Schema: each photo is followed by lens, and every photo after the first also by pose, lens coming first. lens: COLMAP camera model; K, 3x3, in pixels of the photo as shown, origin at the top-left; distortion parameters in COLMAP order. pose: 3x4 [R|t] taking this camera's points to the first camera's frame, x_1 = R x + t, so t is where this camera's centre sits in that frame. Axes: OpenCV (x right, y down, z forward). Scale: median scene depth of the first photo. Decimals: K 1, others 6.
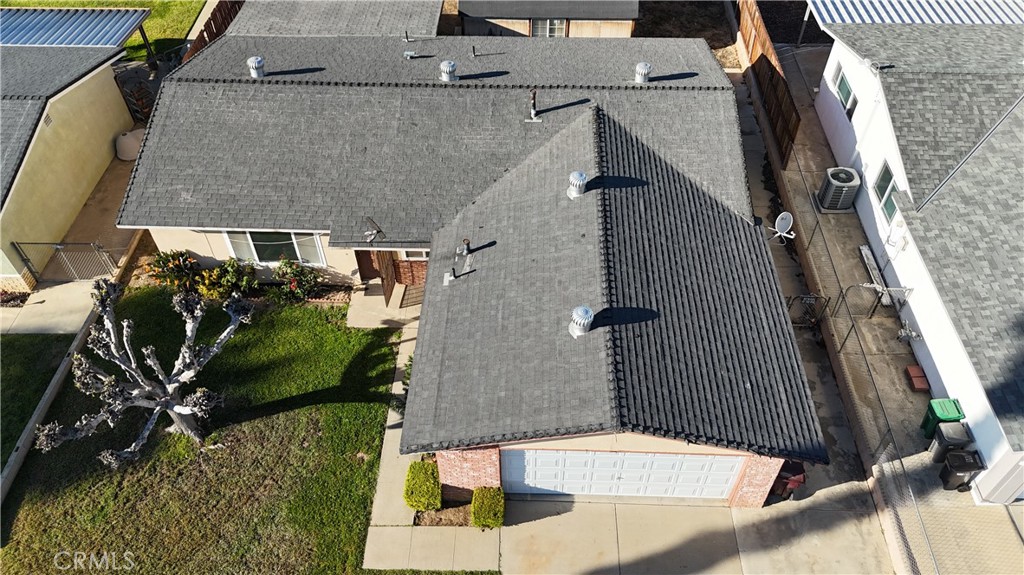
lens RADIAL K [[771.2, 0, 512.0], [0, 771.2, 287.5], [0, 0, 1]] dist [0.031803, -0.001137]
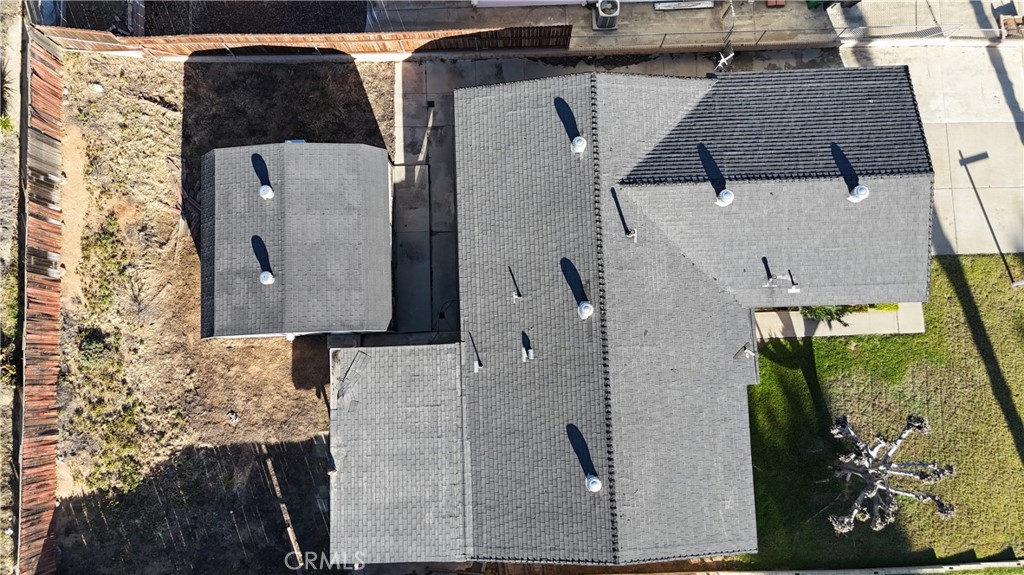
lens RADIAL K [[771.2, 0, 512.0], [0, 771.2, 287.5], [0, 0, 1]] dist [0.031803, -0.001137]
pose [[-0.066062, -0.990169, 0.123292, -0.207422], [0.734239, 0.035431, 0.677966, -1.278917], [-0.675669, 0.135314, 0.724680, 0.282284]]
